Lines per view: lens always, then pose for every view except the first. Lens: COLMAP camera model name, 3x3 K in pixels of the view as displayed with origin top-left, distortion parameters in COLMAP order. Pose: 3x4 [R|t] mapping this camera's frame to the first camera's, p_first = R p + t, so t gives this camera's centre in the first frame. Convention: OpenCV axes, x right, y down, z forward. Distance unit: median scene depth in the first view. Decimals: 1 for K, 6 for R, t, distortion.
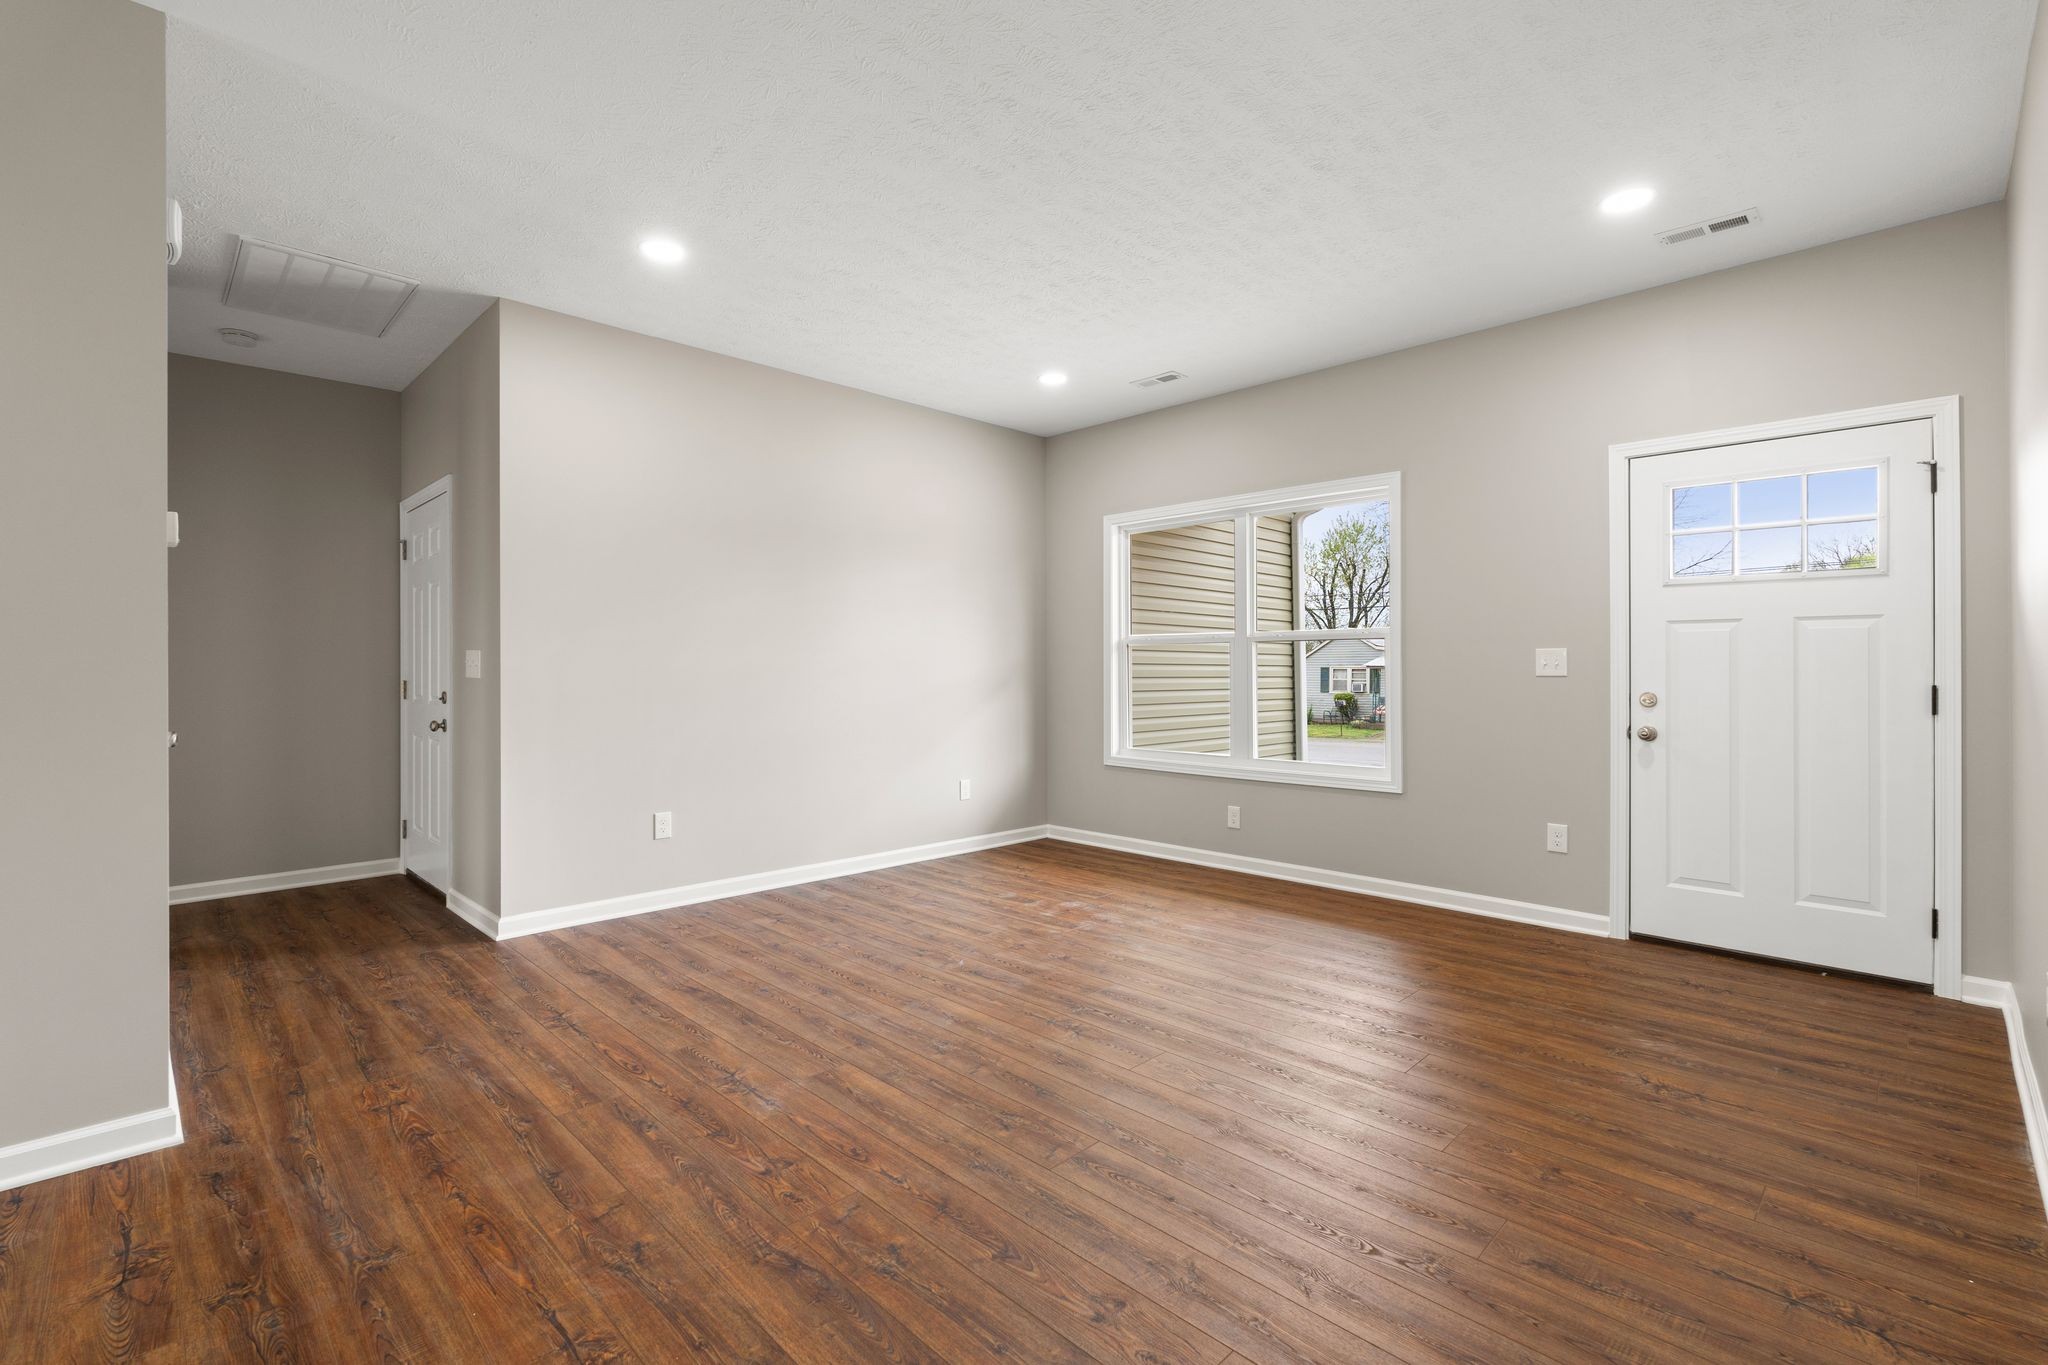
lens RADIAL K [[910.1, 0, 1022.6], [0, 910.1, 674.5], [0, 0, 1]] dist [-0.000828, -0.000222]
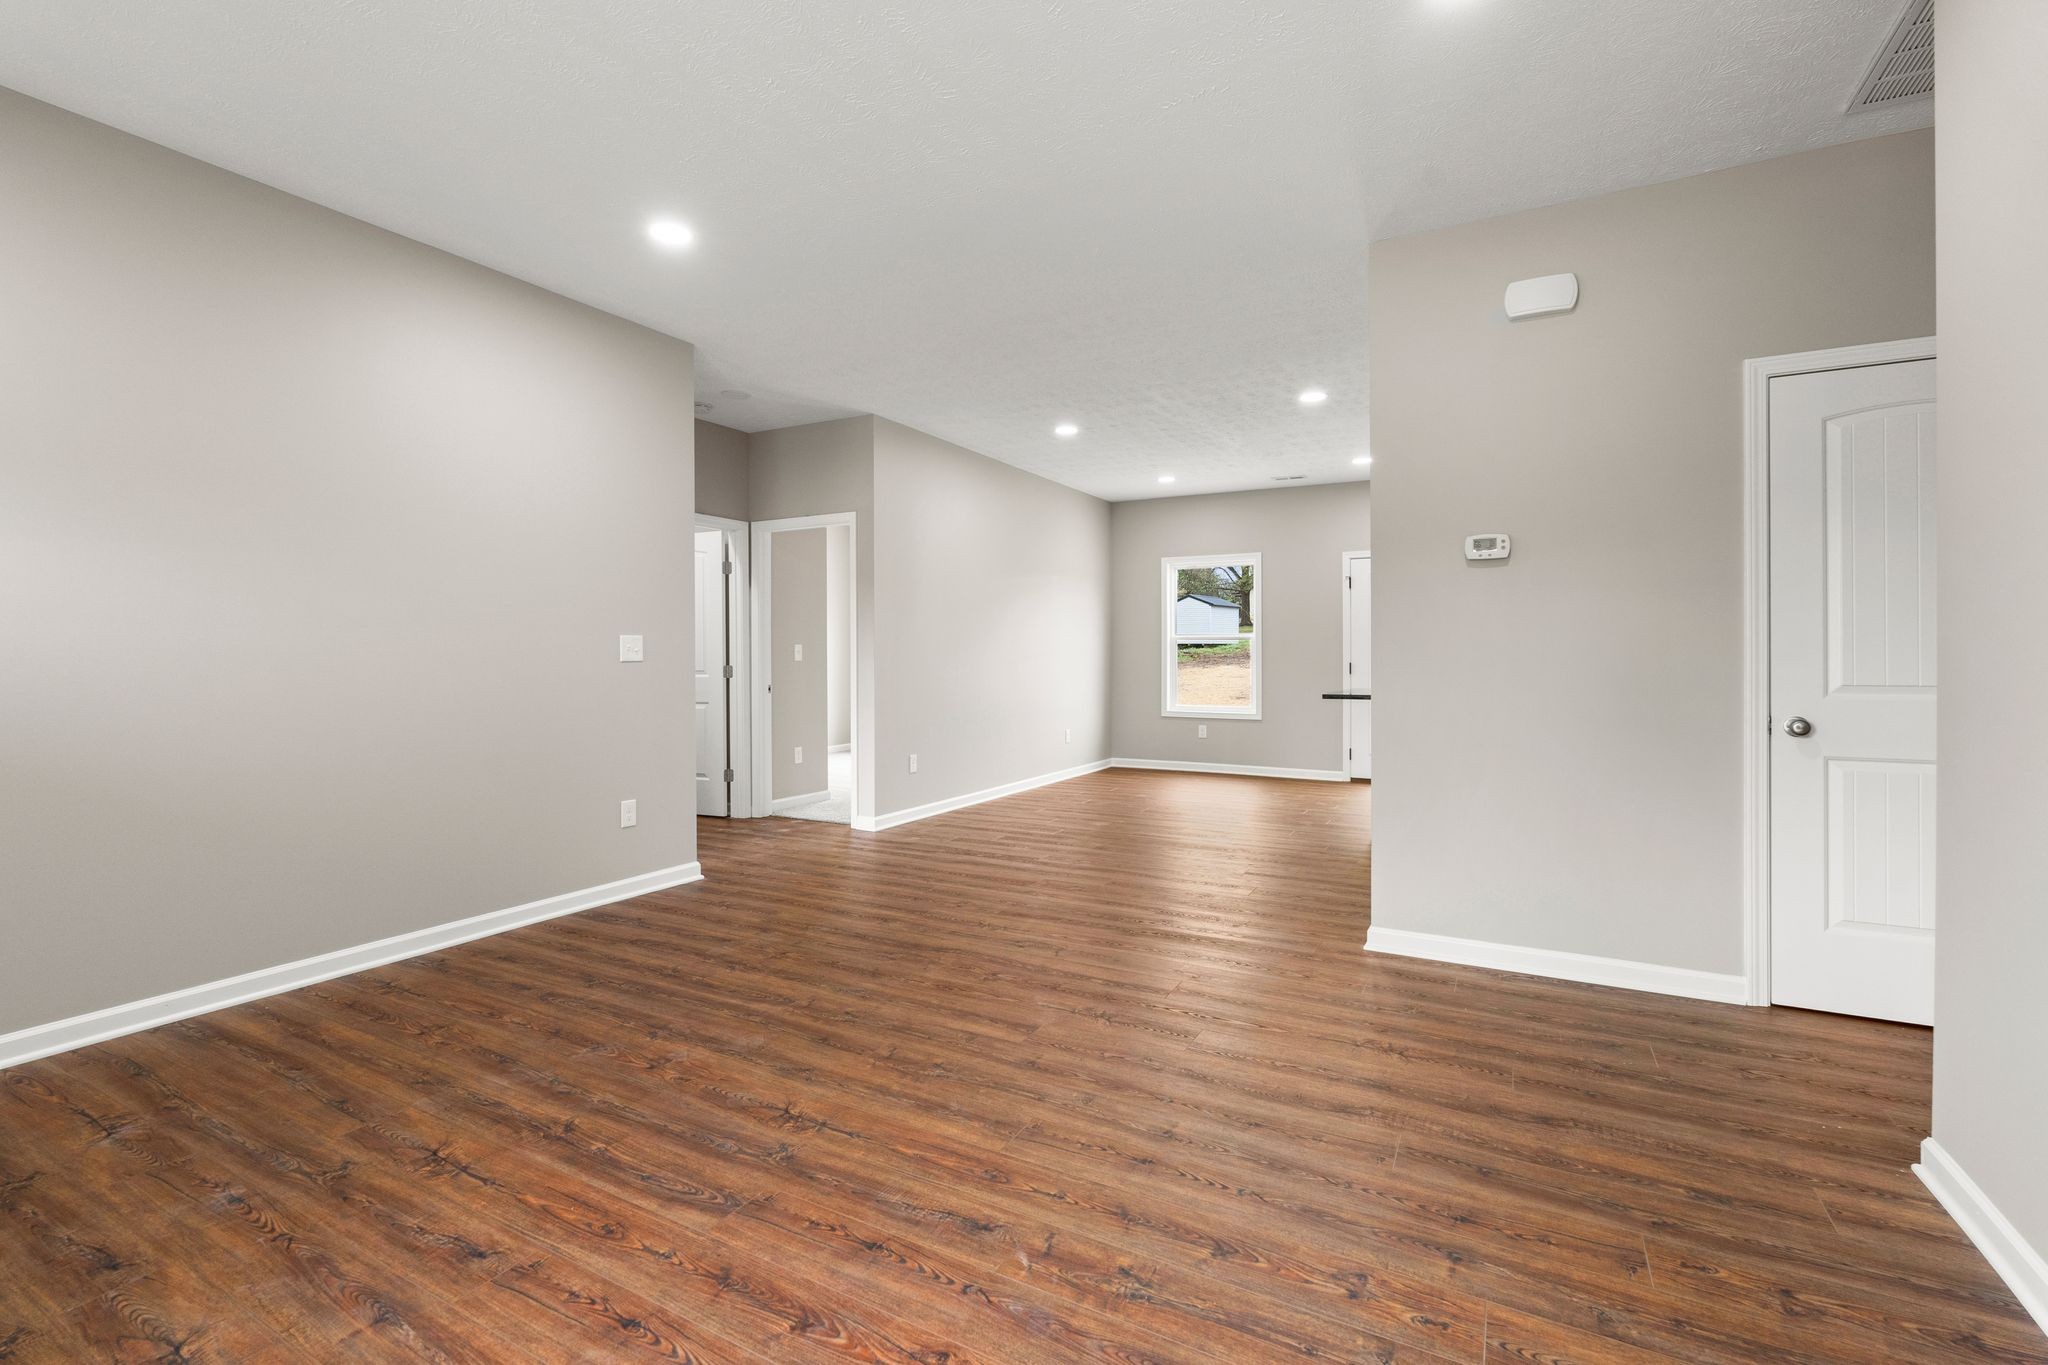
lens RADIAL K [[910.1, 0, 1009.7], [0, 910.1, 663.5], [0, 0, 1]] dist [-0.000828, -0.000222]
pose [[-0.962100, 0.004001, -0.272667, 0.109003], [0.000446, 0.999914, 0.013097, -0.010131], [0.272696, 0.012479, -0.962019, 2.261908]]
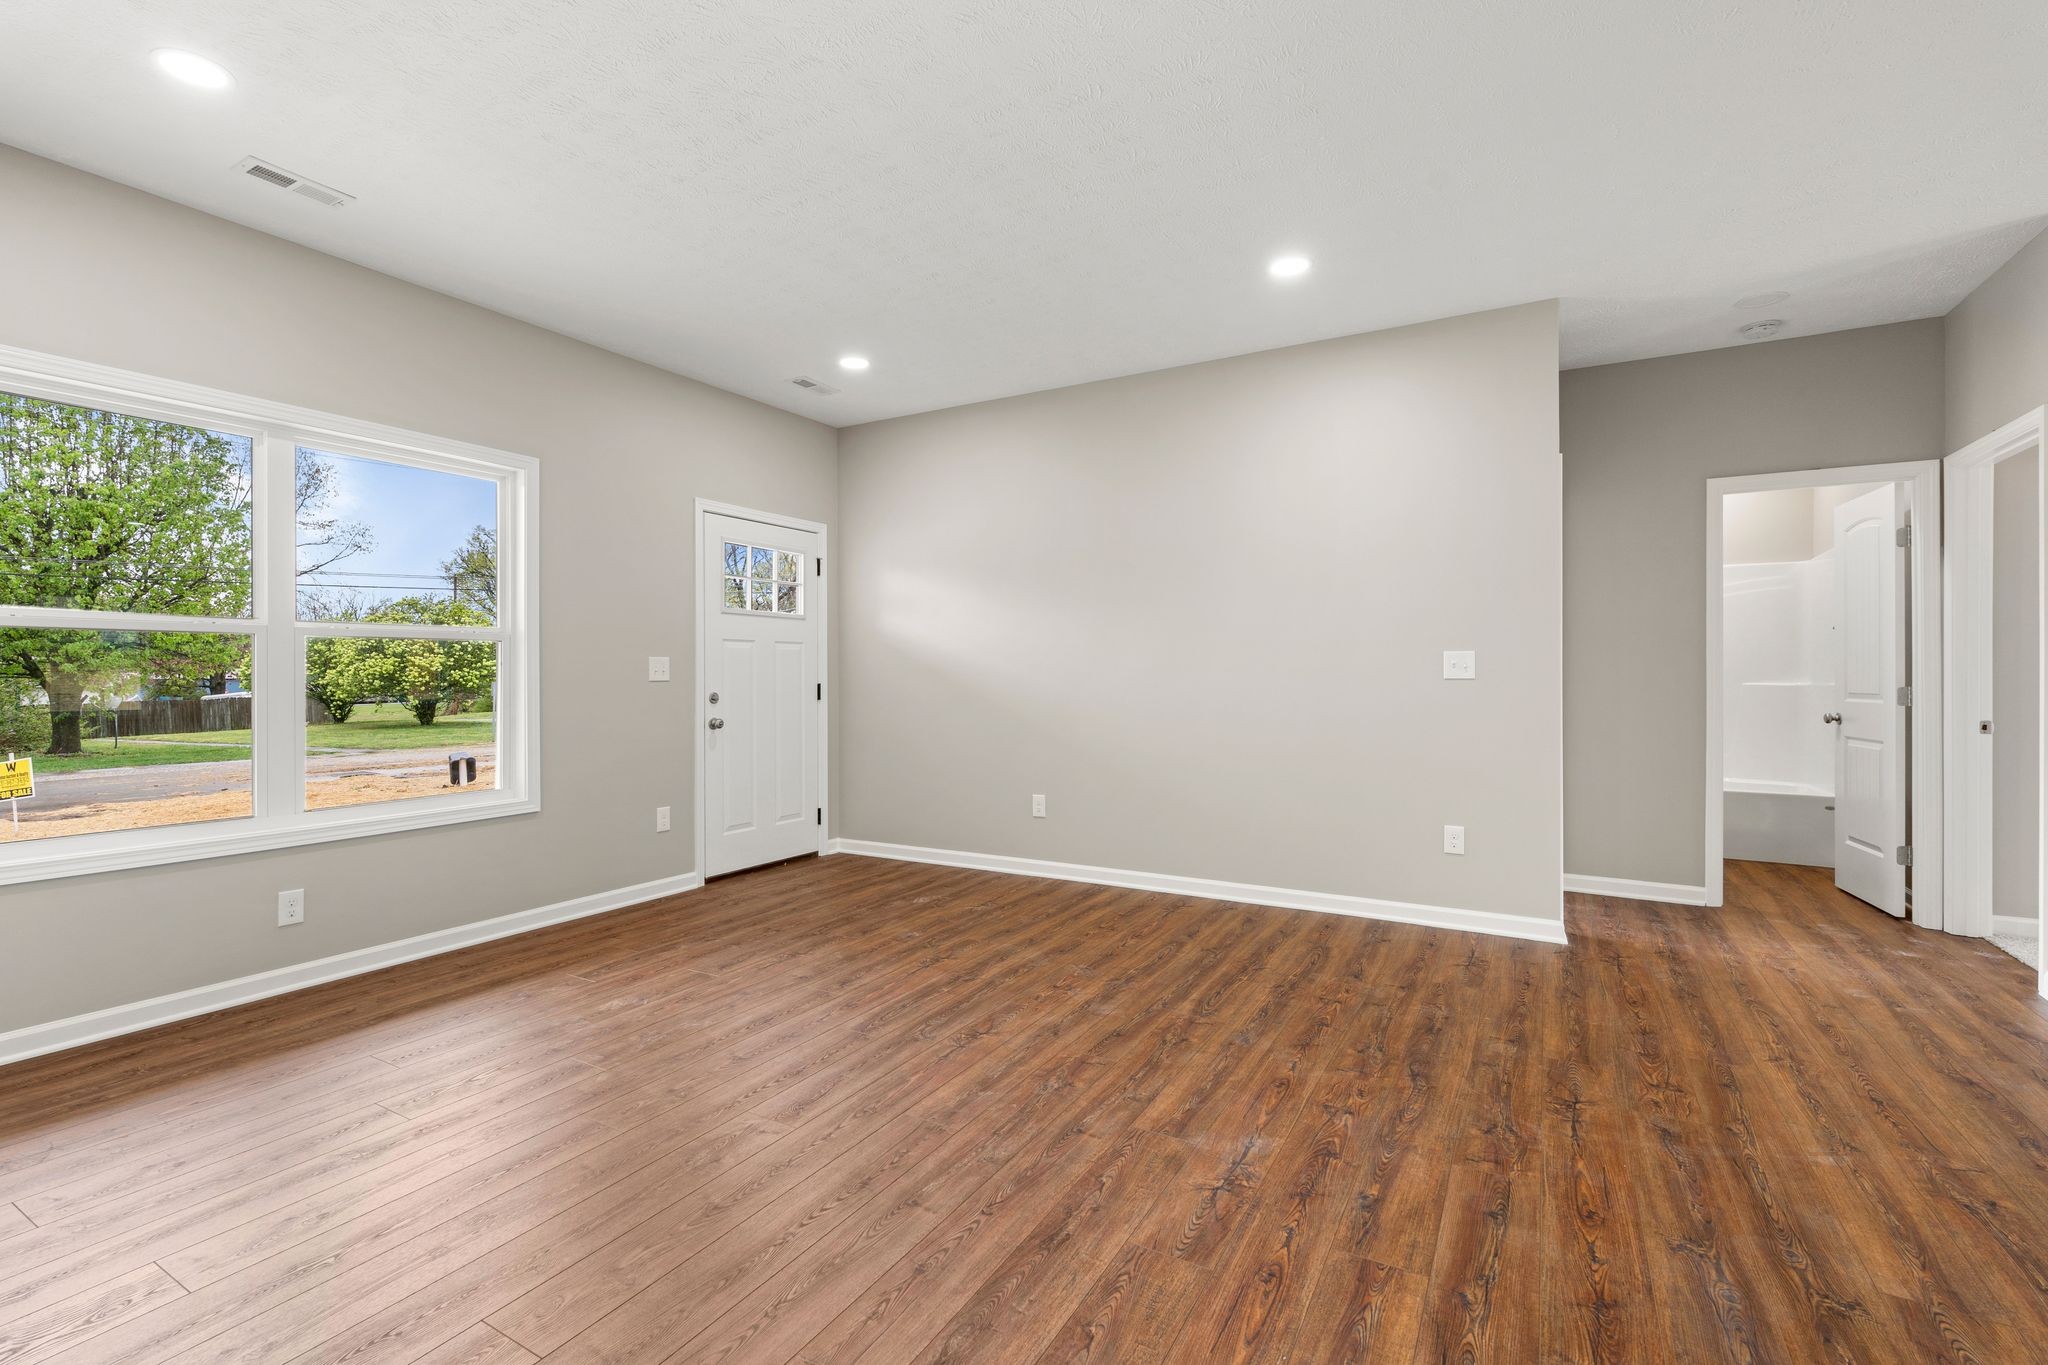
lens RADIAL K [[910.1, 0, 1003.4], [0, 910.1, 682.0], [0, 0, 1]] dist [-0.000828, -0.000222]
pose [[-0.247083, -0.006825, 0.968970, -1.150680], [0.007710, 0.999930, 0.009009, -0.006505], [-0.968964, 0.009697, -0.247013, 1.527120]]
